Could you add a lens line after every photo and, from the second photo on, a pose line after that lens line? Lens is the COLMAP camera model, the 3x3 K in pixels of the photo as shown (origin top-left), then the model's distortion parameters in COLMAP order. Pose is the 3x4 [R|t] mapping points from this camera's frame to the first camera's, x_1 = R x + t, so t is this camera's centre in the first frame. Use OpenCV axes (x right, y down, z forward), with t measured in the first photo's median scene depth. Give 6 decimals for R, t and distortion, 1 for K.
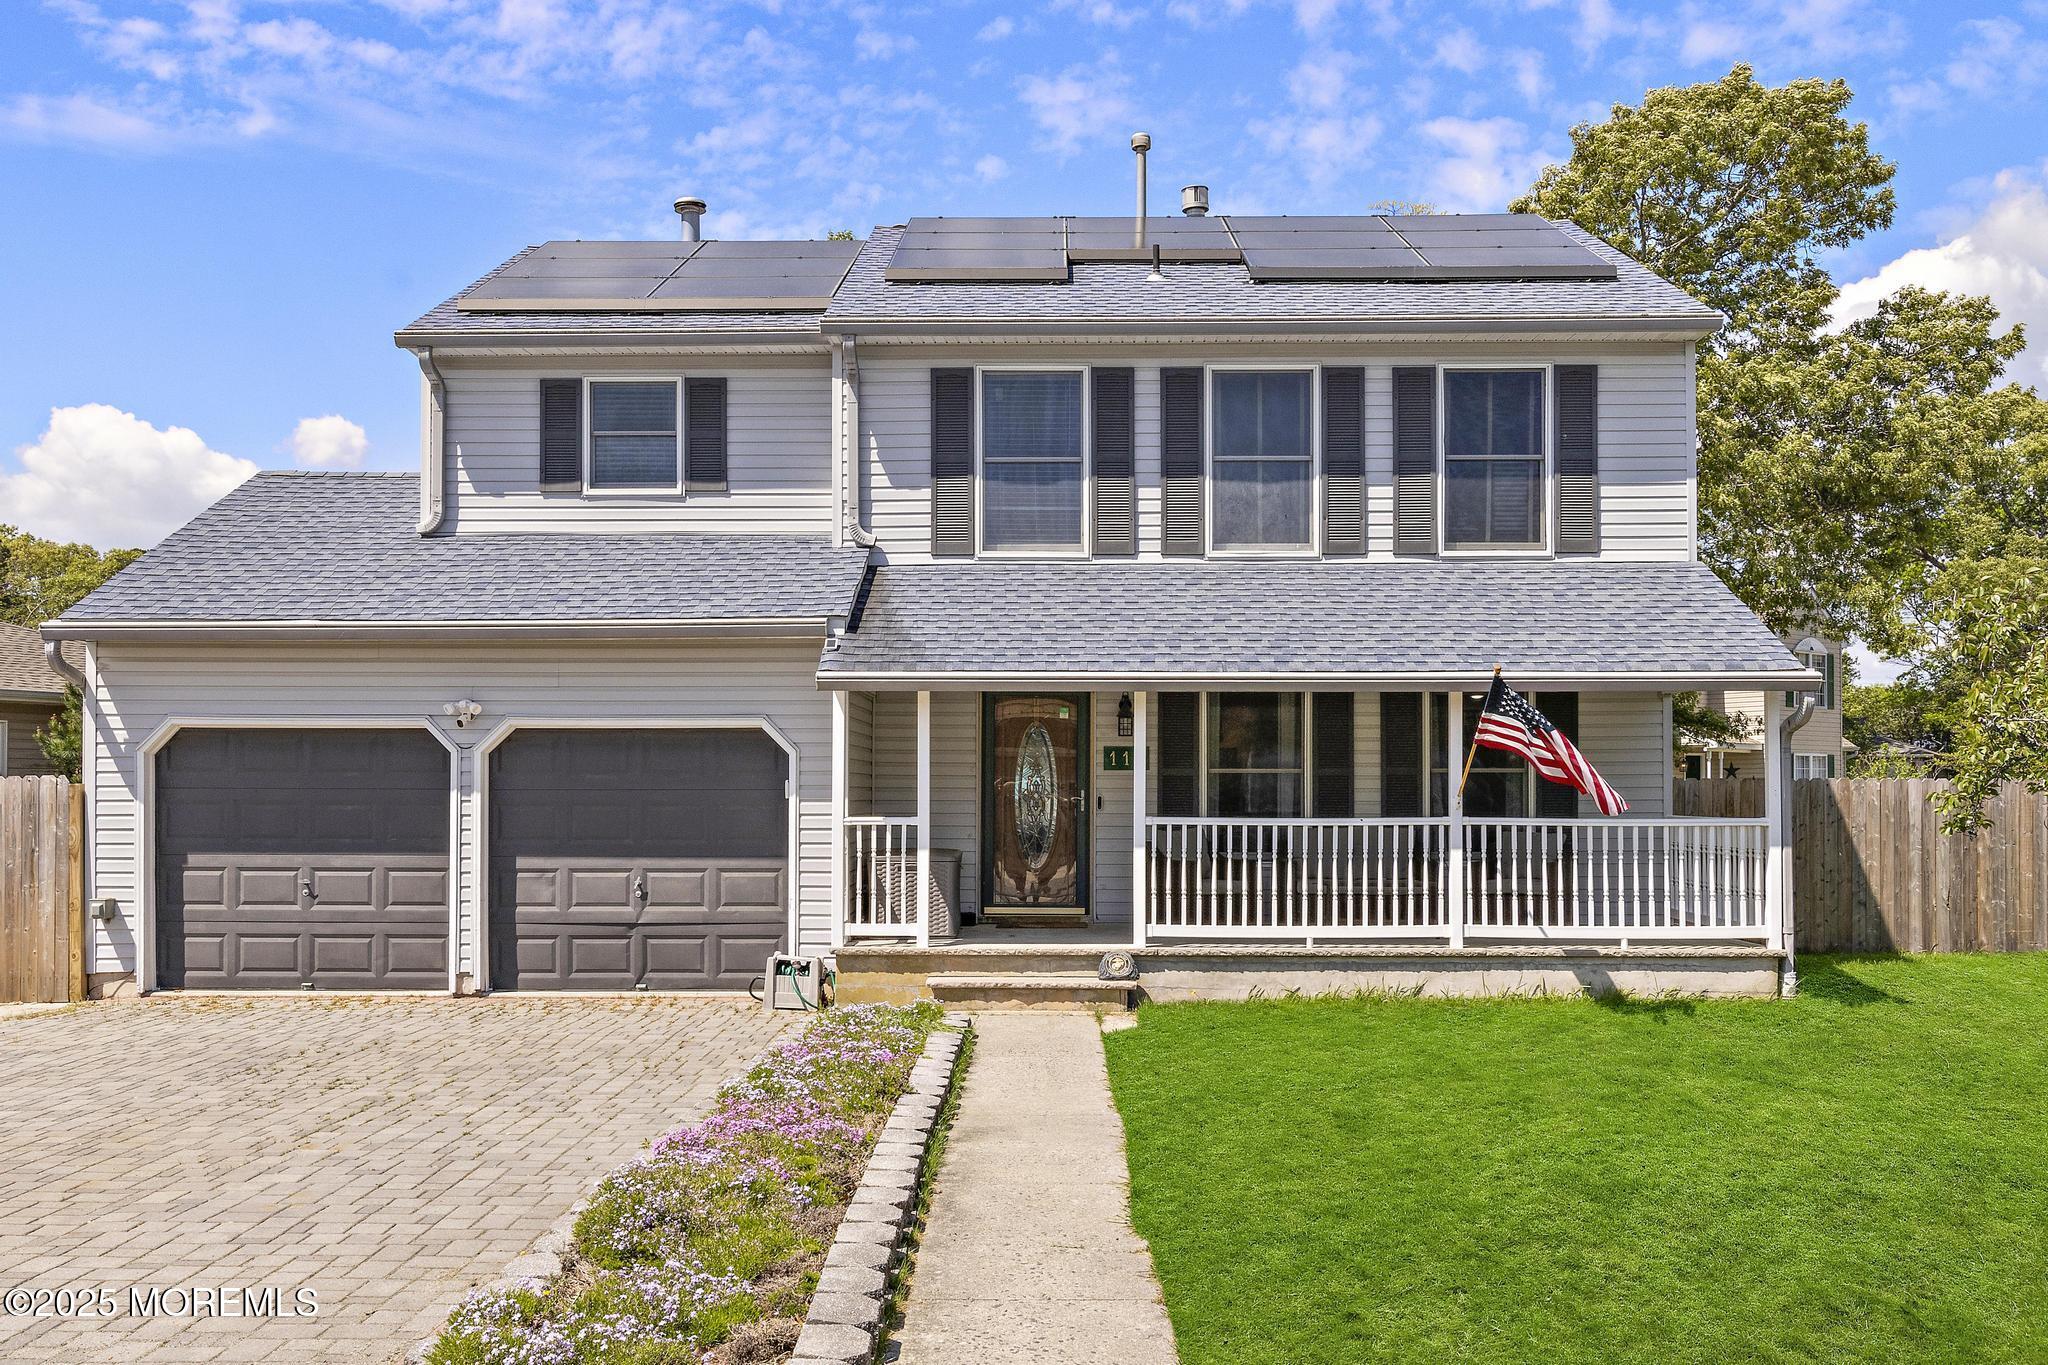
lens RADIAL K [[1665.4, 0, 1024.6], [0, 1665.4, 770.3], [0, 0, 1]] dist [0.003965, -0.005480]
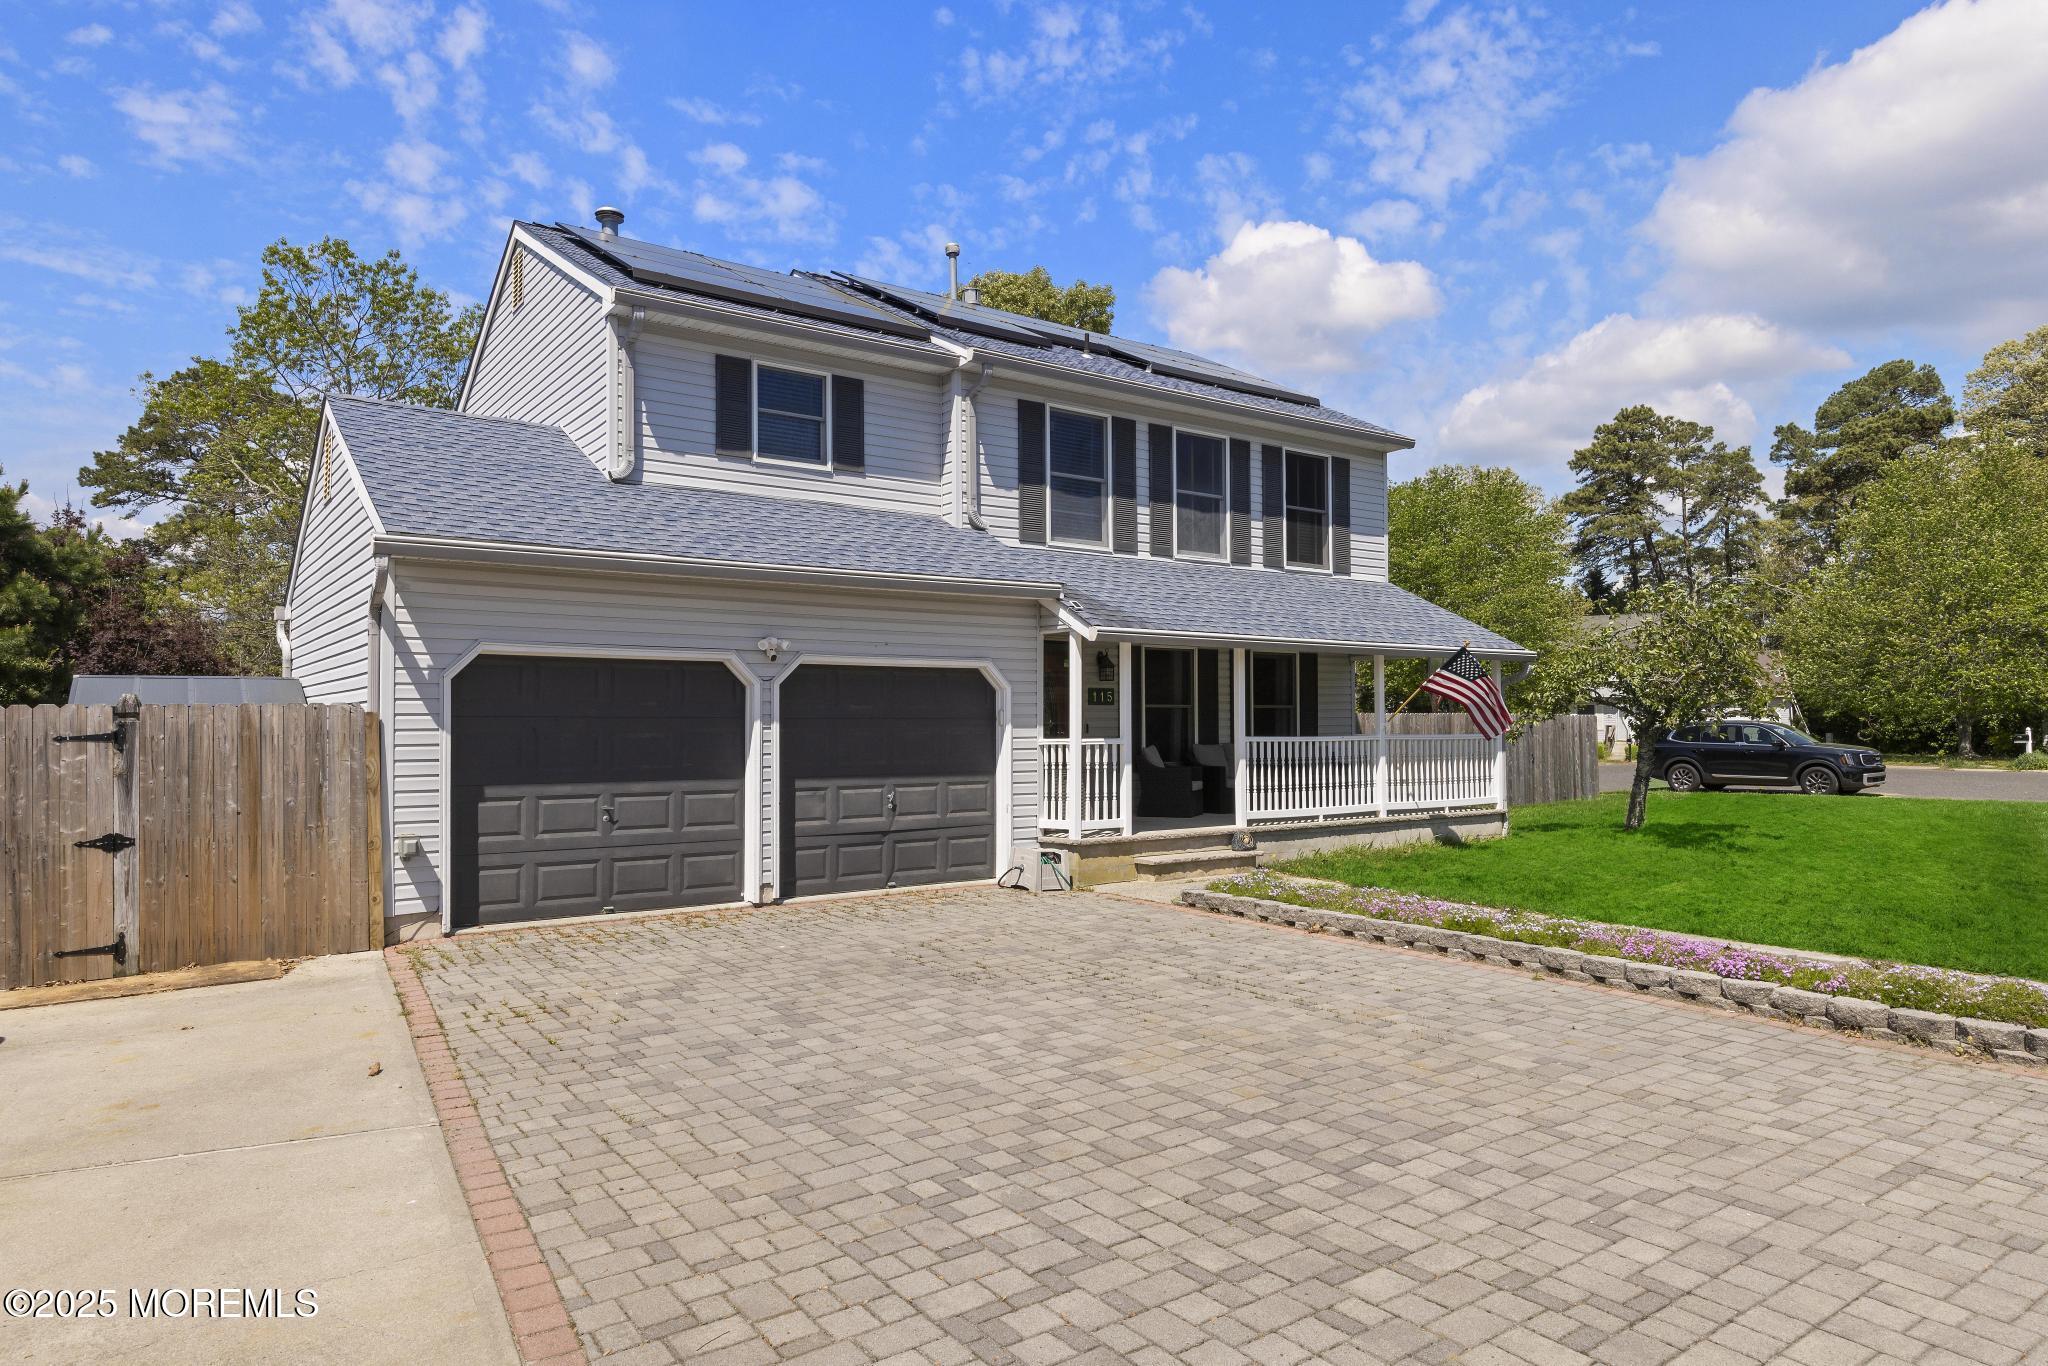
lens RADIAL K [[1249.3, 0, 1024.0], [0, 1249.3, 683.0], [0, 0, 1]] dist [0.005850, 0.001611]
pose [[0.804400, 0.017159, 0.593840, -0.682649], [0.002162, 0.999492, -0.031809, 0.015024], [-0.594084, 0.026872, 0.803954, 0.226591]]
